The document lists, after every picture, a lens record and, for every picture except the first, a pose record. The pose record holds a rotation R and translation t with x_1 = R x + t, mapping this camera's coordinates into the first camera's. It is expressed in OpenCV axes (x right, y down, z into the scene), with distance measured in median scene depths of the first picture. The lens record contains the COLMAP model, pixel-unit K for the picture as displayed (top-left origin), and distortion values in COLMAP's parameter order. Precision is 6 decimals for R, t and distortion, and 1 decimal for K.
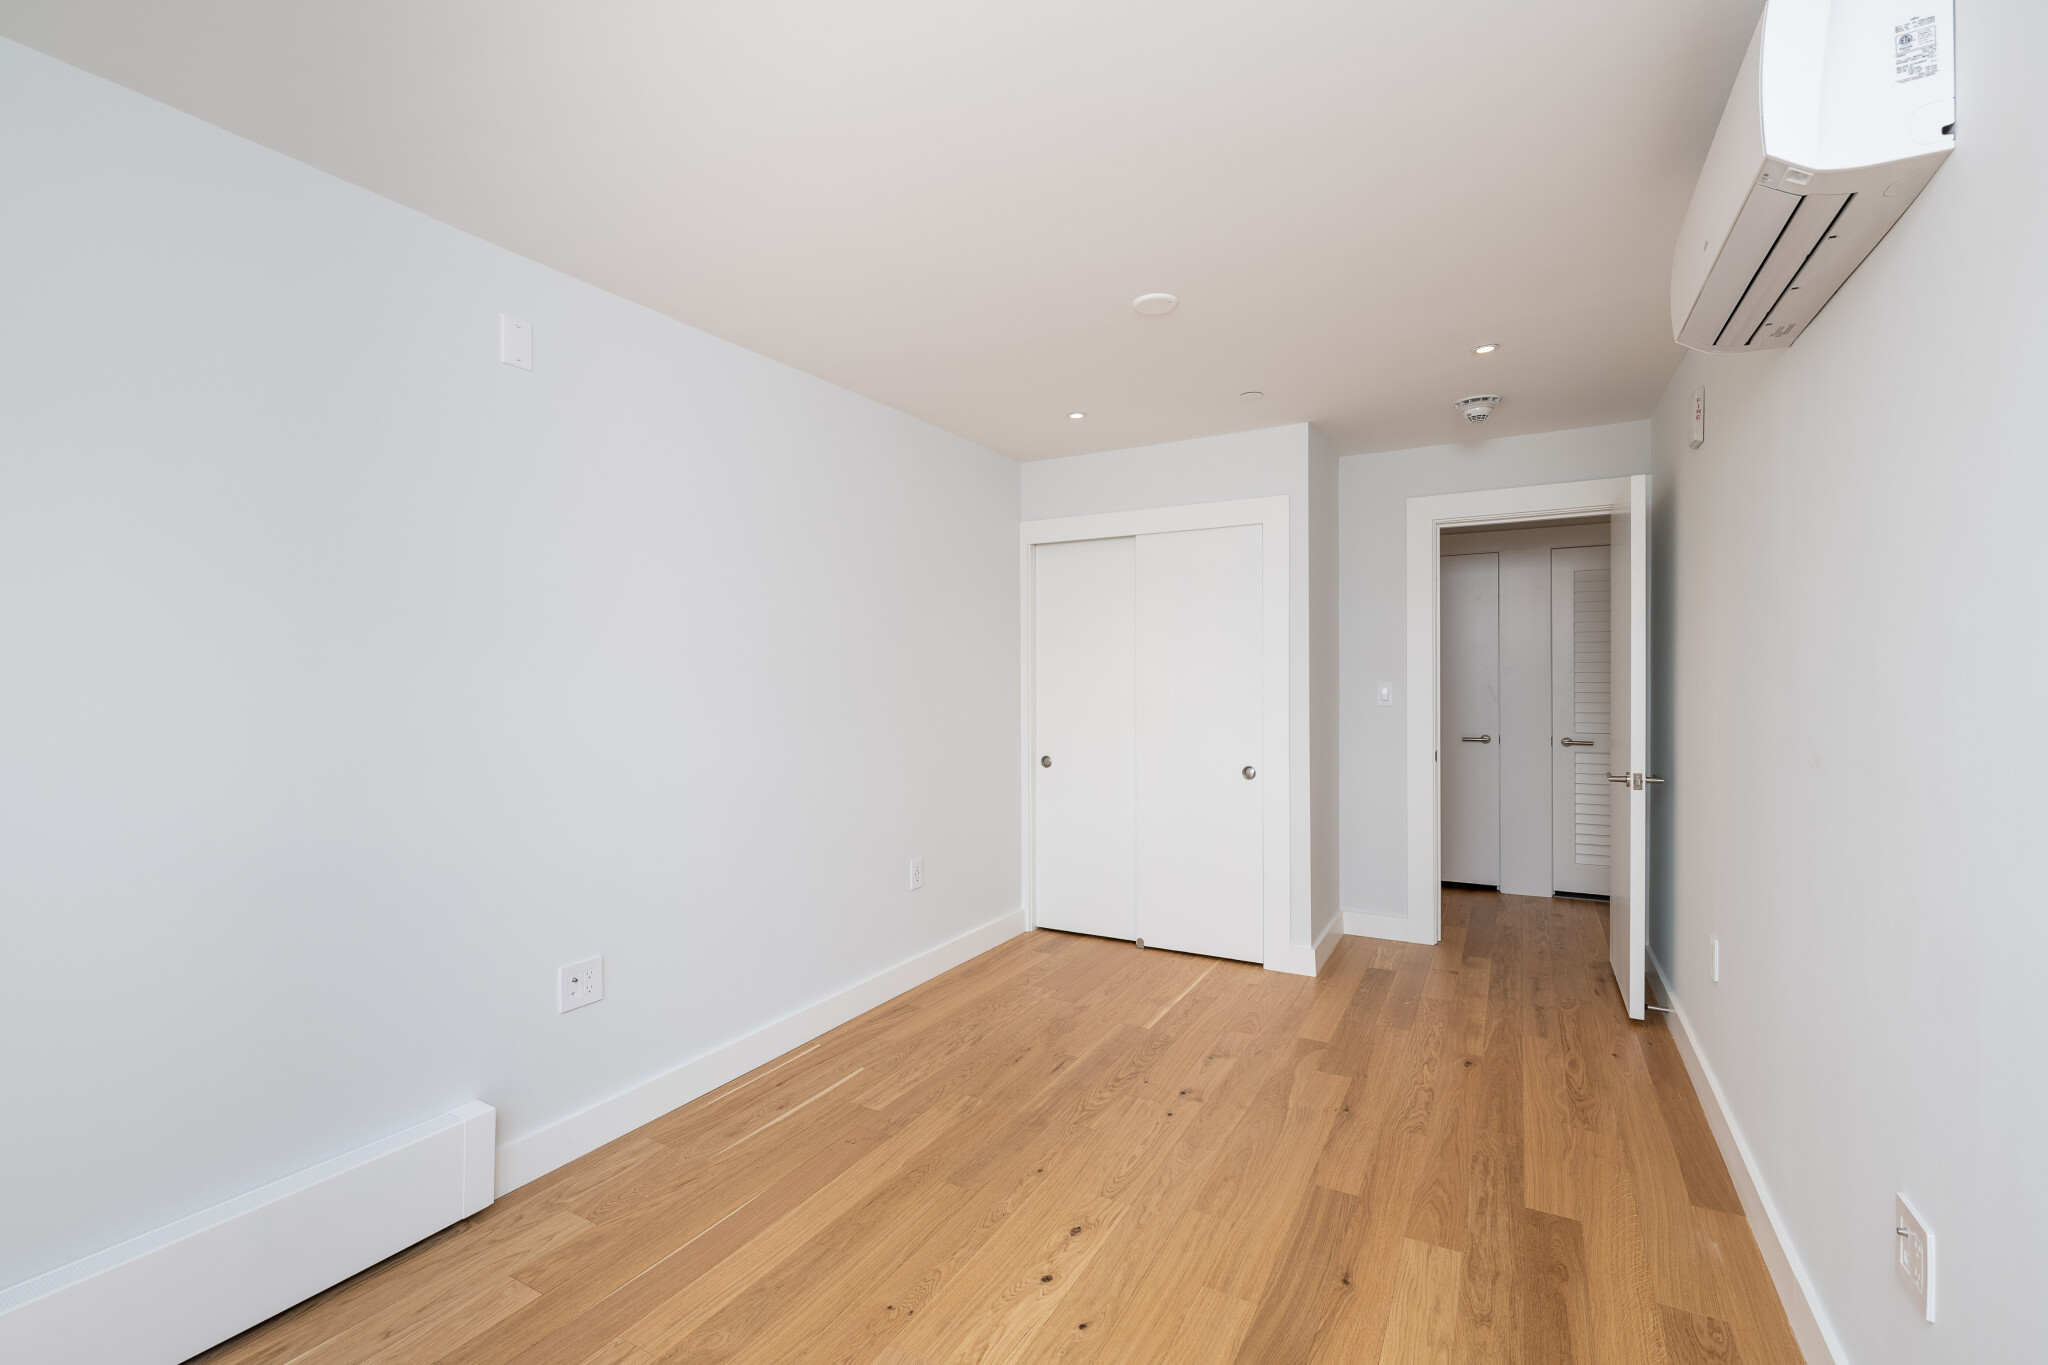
lens RADIAL K [[896.0, 0, 1033.4], [0, 896.0, 675.9], [0, 0, 1]] dist [-0.000388, -0.000709]
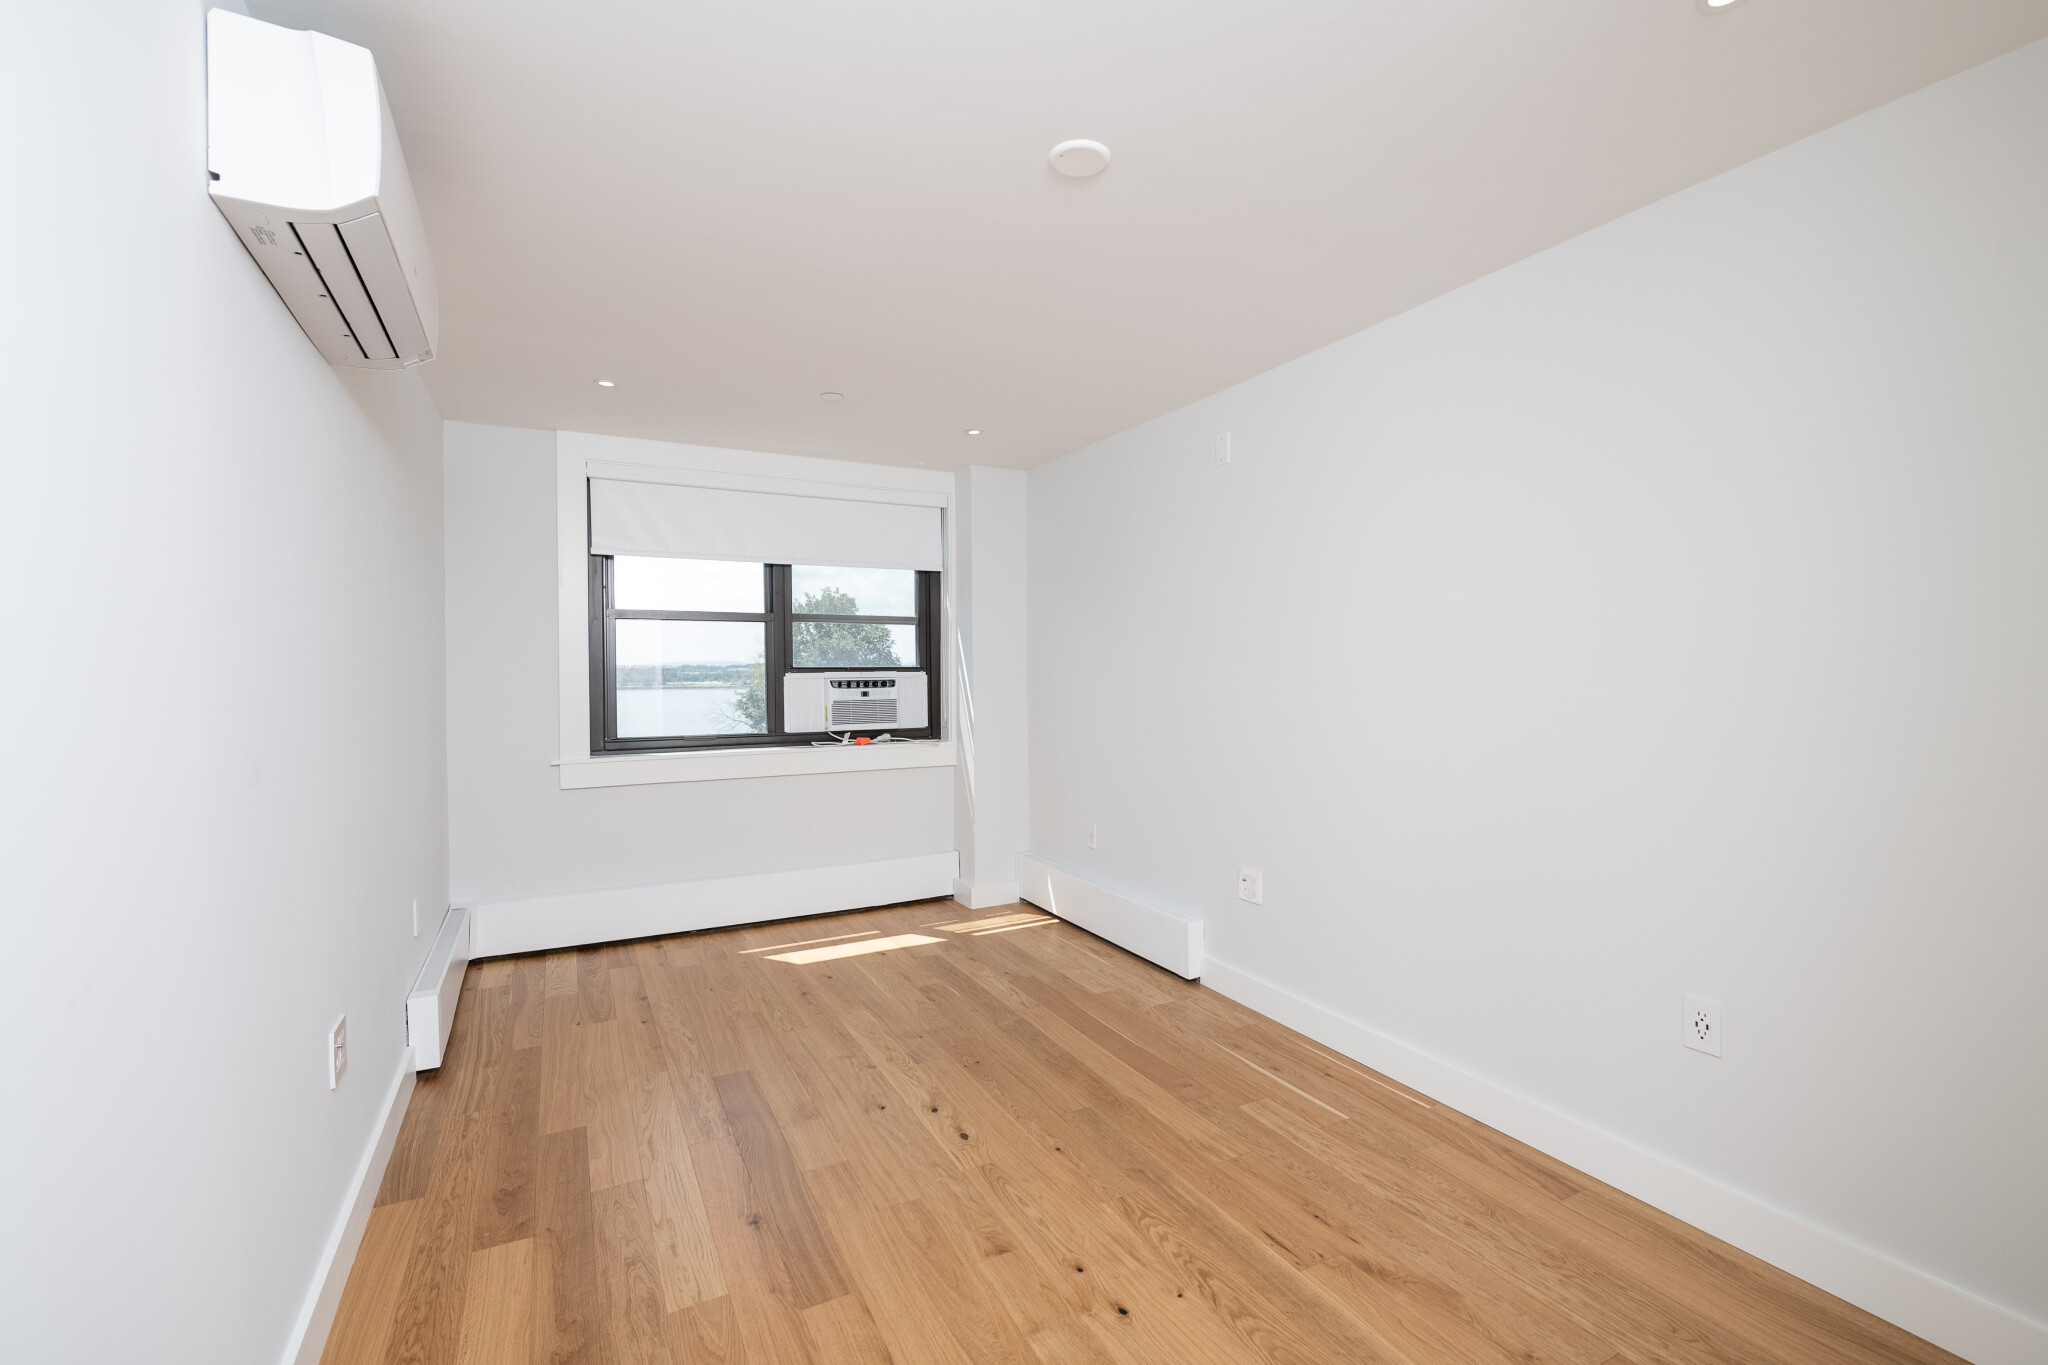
lens RADIAL K [[896.0, 0, 1033.4], [0, 896.0, 675.9], [0, 0, 1]] dist [-0.000388, -0.000709]
pose [[-0.550140, 0.014454, -0.834947, 0.971641], [0.007862, 0.999896, 0.012129, -0.000952], [0.835035, 0.000108, -0.550196, 1.720547]]
